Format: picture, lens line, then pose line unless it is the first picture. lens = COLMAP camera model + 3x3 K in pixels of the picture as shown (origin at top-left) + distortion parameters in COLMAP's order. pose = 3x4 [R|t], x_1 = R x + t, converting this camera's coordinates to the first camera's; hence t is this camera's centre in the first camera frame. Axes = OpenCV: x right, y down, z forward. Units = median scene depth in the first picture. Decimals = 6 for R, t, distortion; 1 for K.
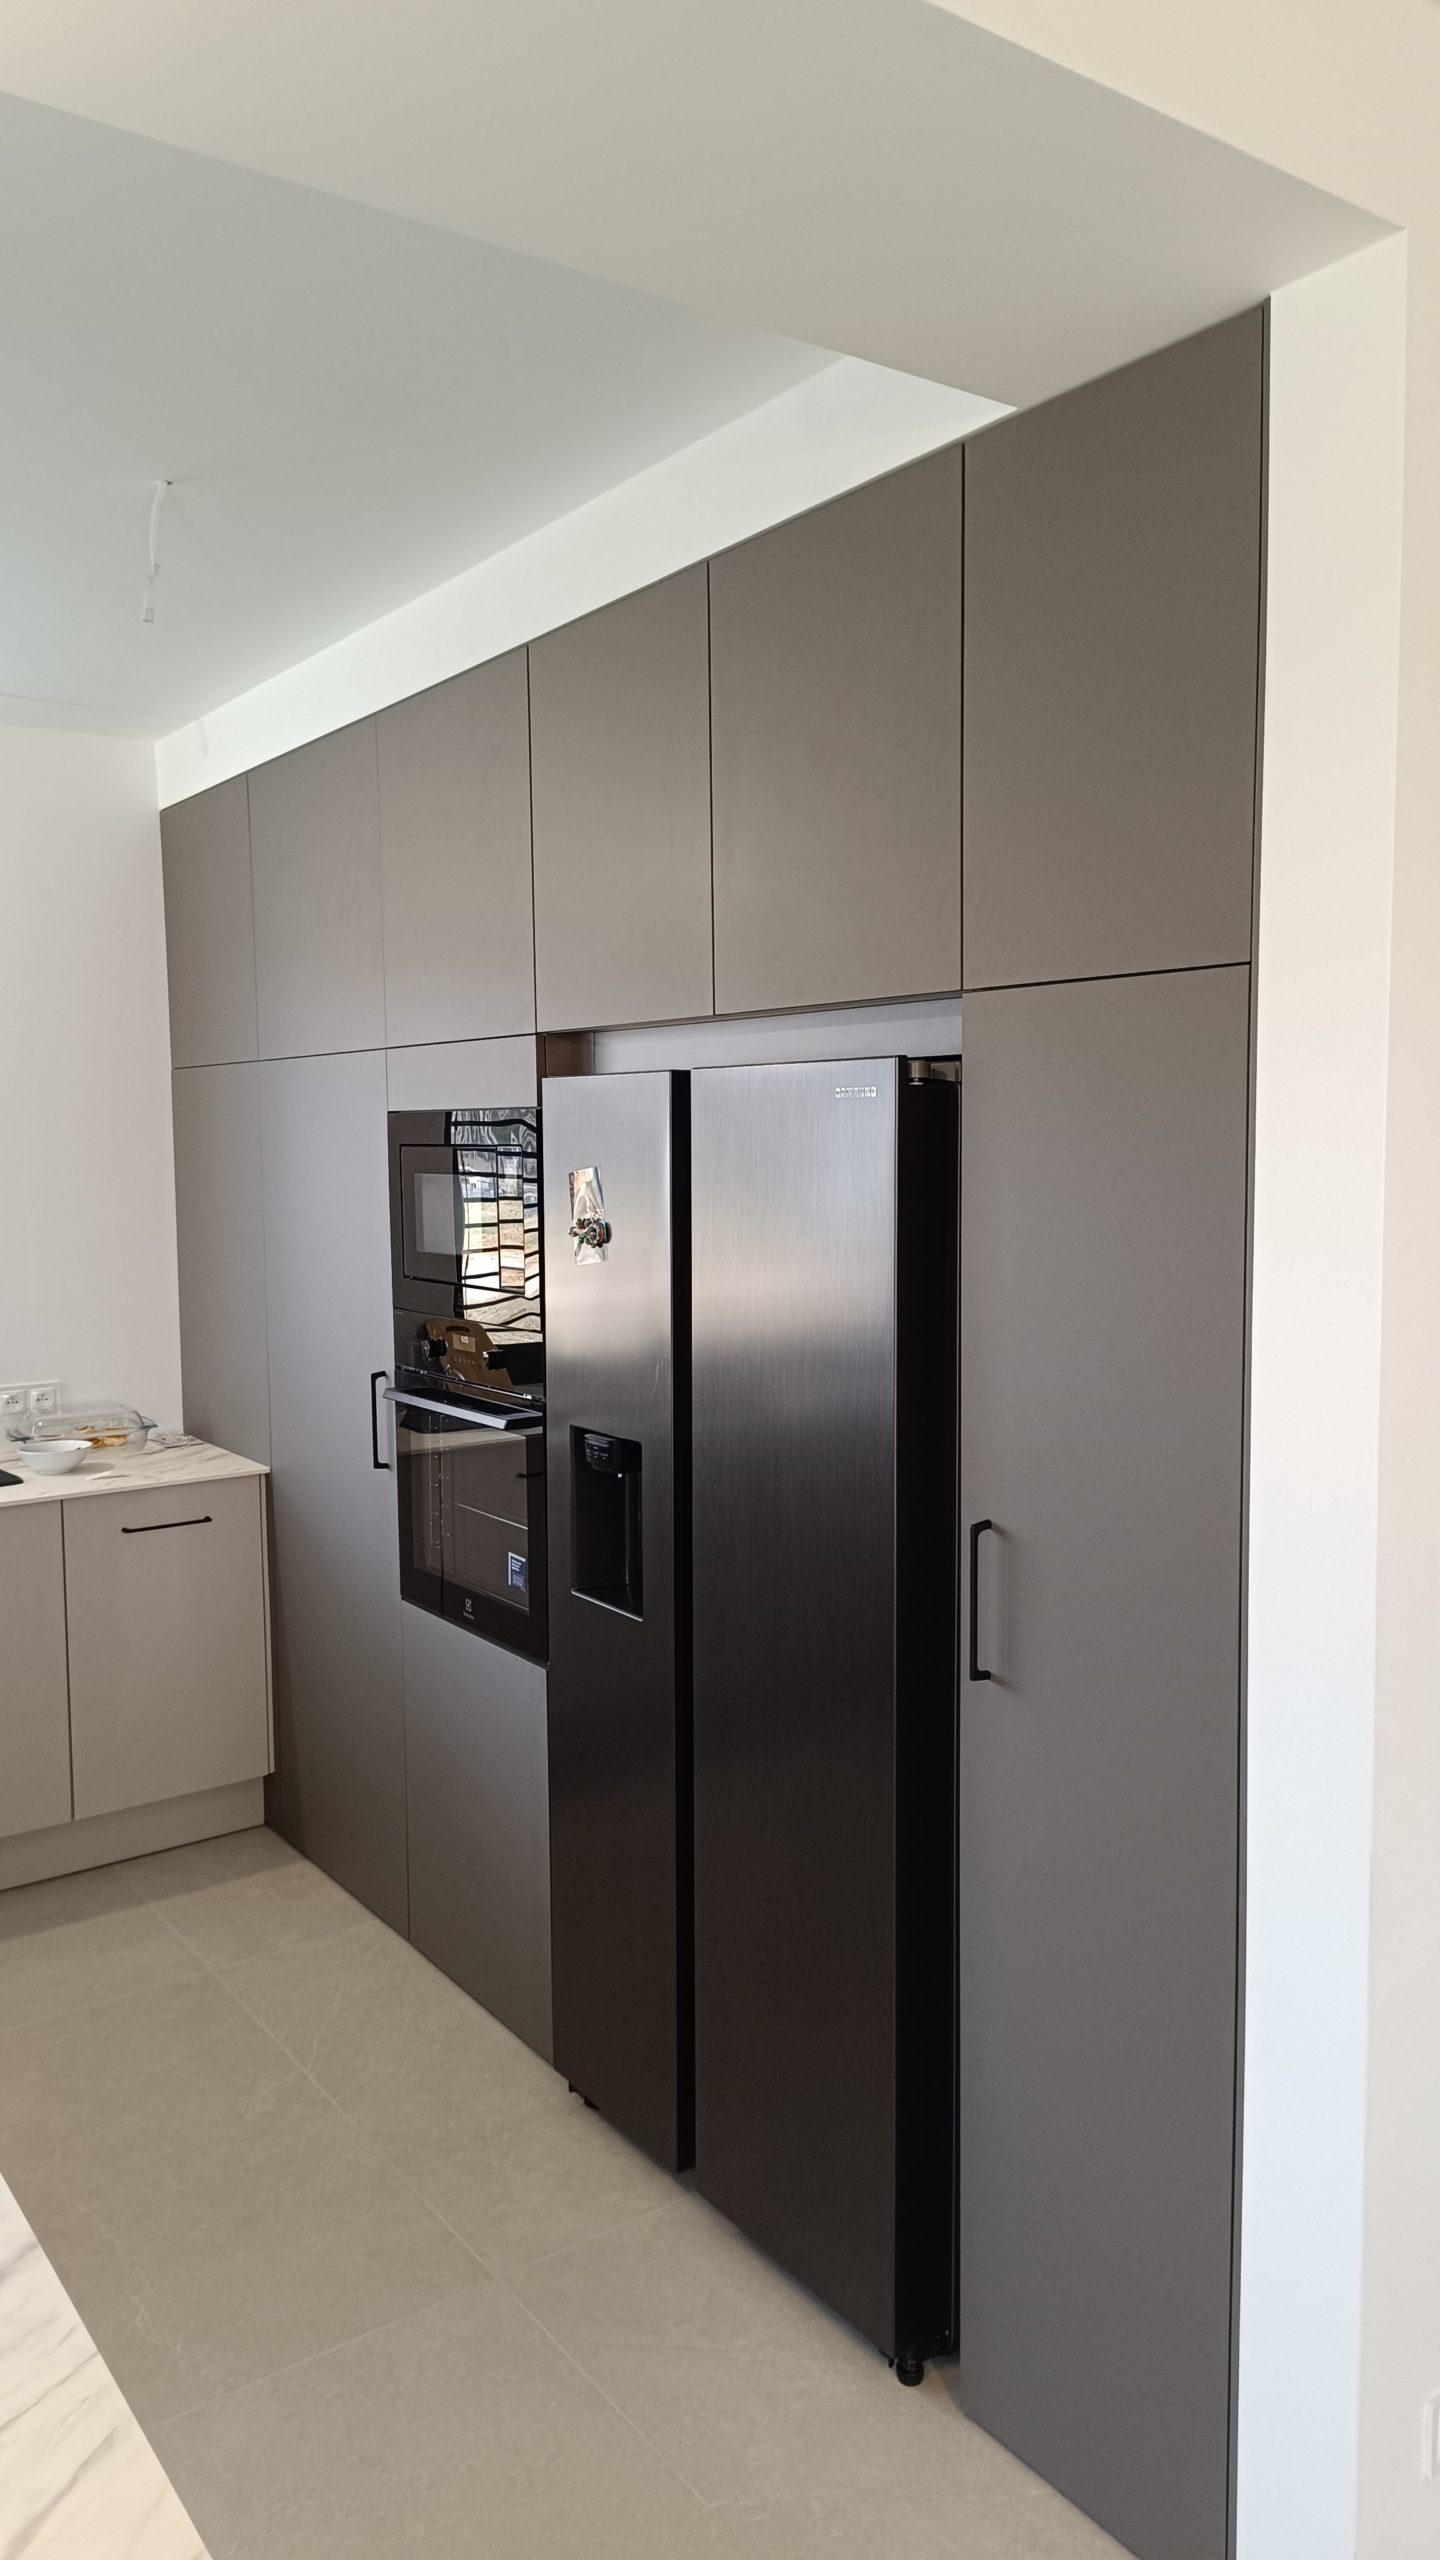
lens RADIAL K [[1759.5, 0, 720.5], [0, 1759.5, 1278.9], [0, 0, 1]] dist [0.022352, -0.031219]
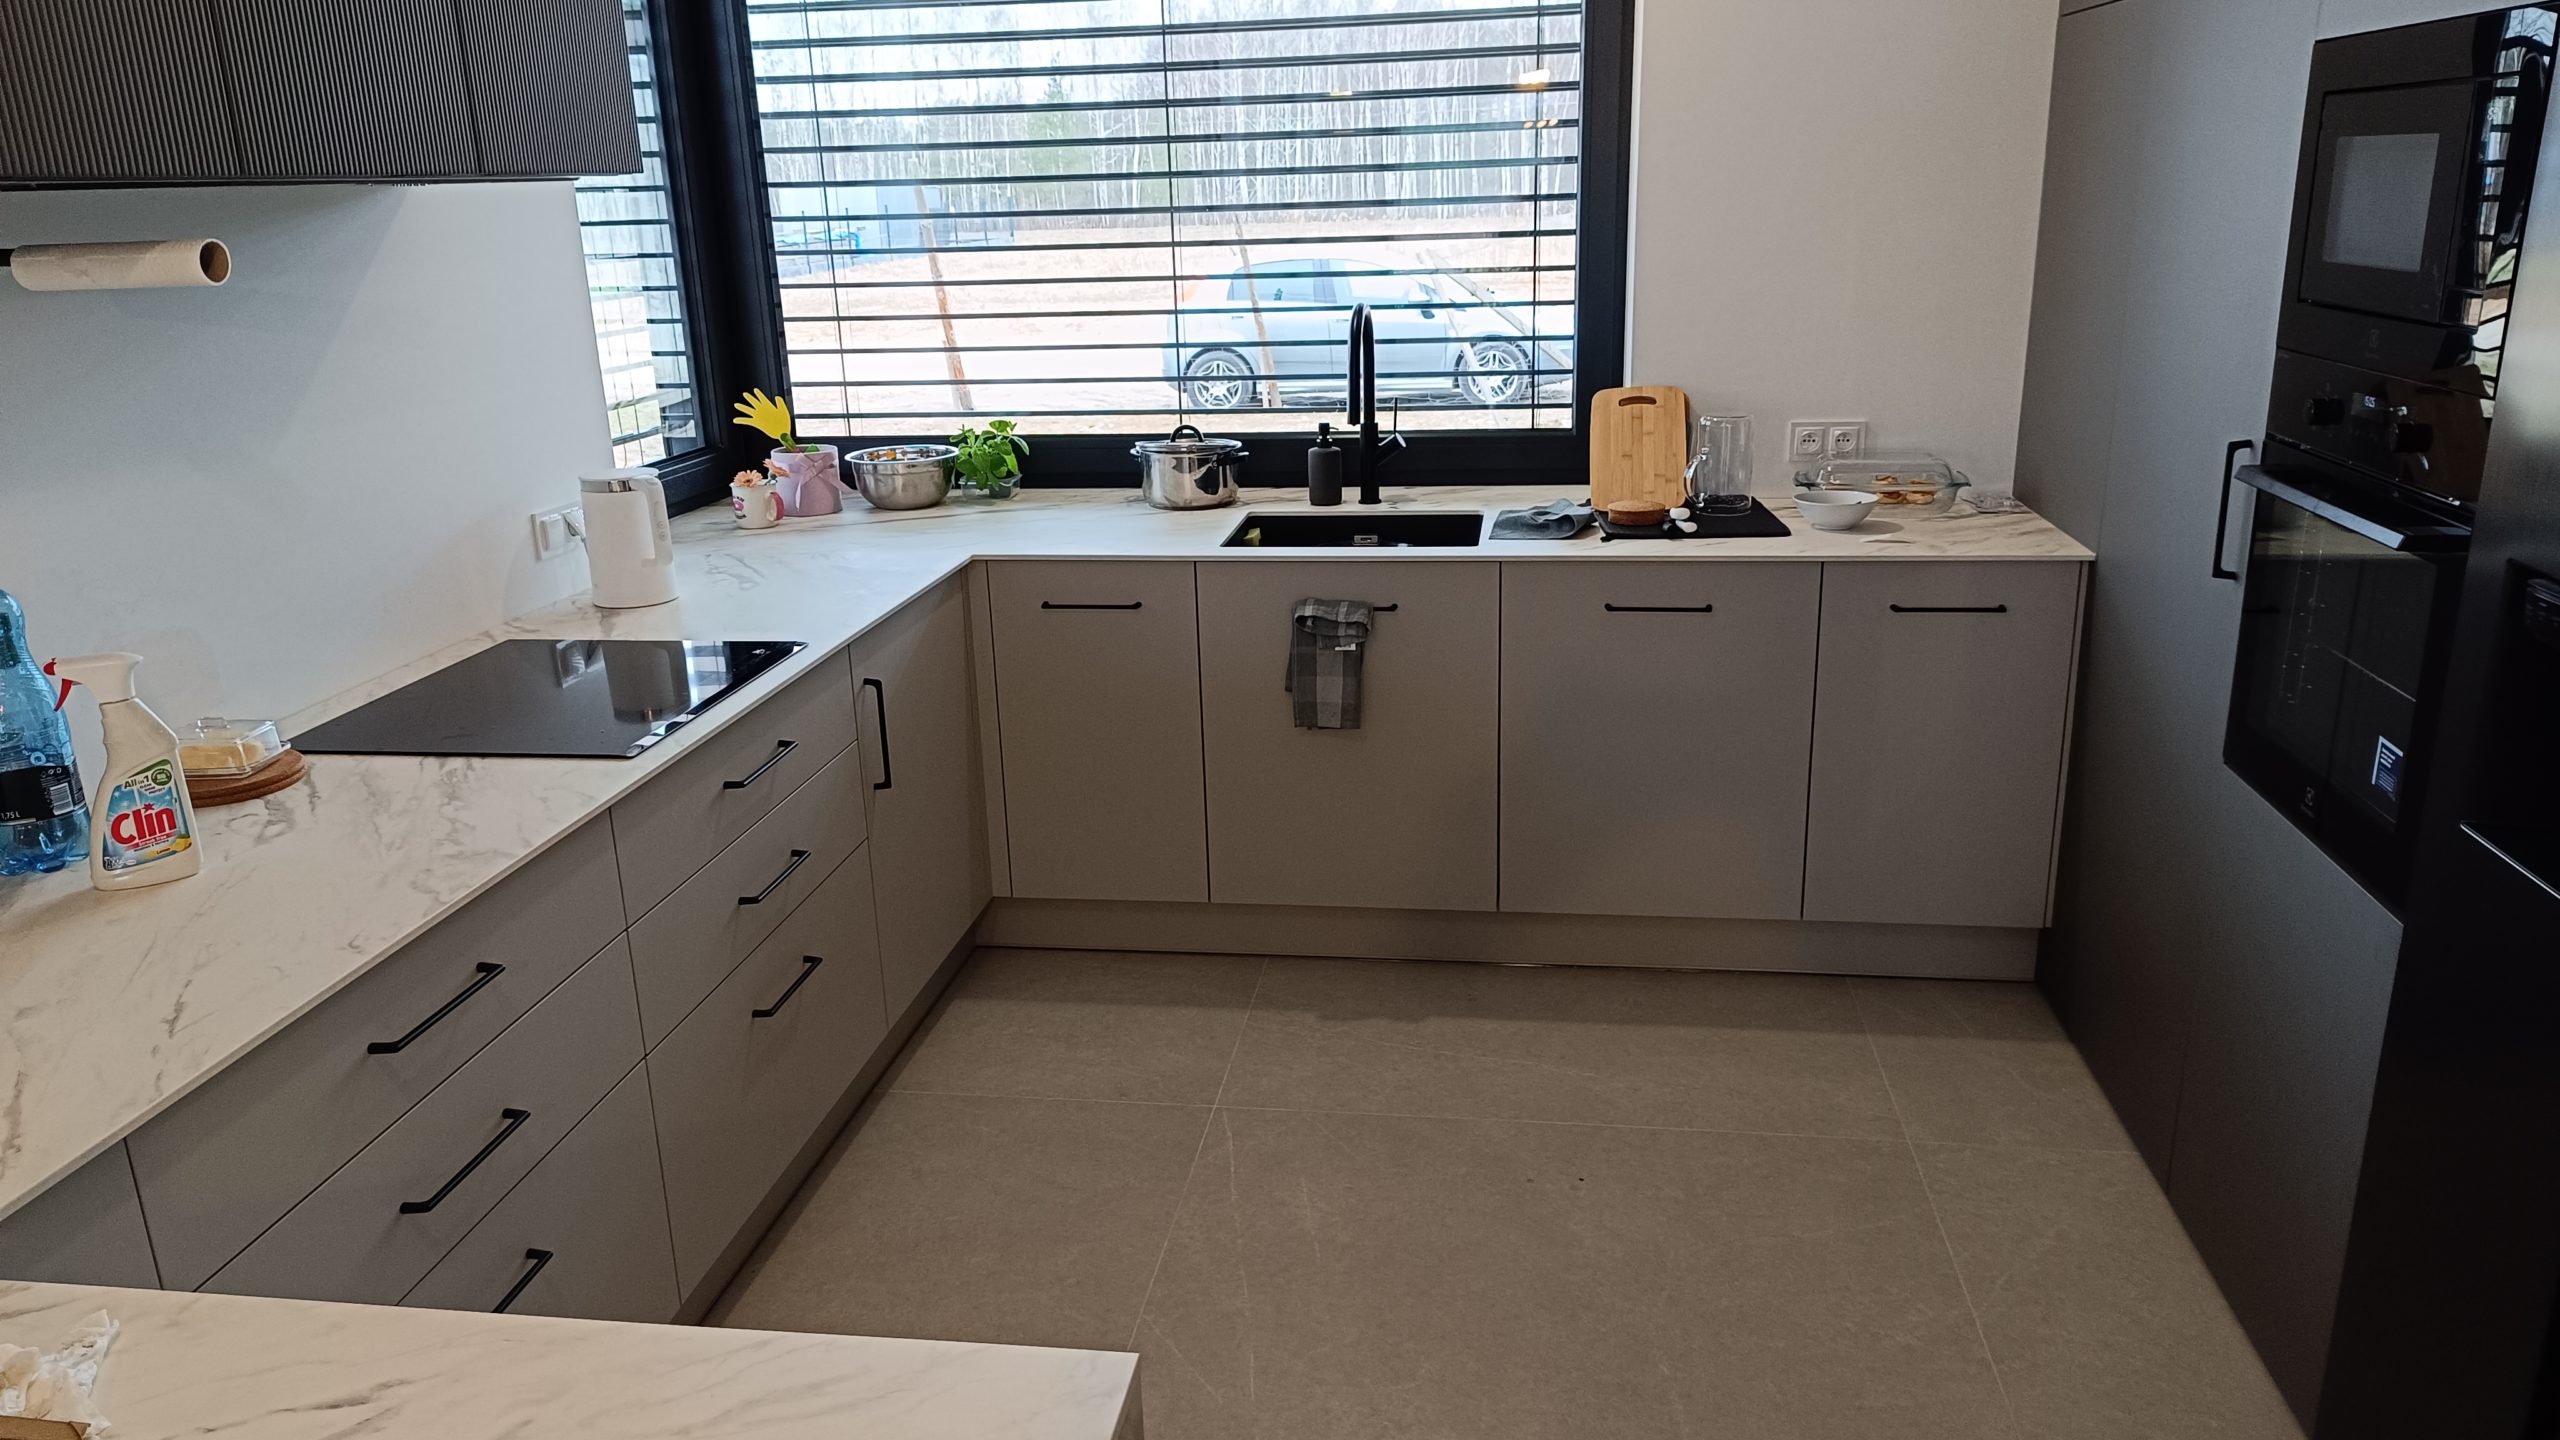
lens RADIAL K [[1759.5, 0, 1272.2], [0, 1759.5, 713.4], [0, 0, 1]] dist [0.022352, -0.031219]
pose [[0.716105, 0.188683, -0.672006, 0.019241], [-0.035556, 0.971381, 0.234851, 0.006693], [0.697086, -0.144285, 0.702320, 0.208085]]
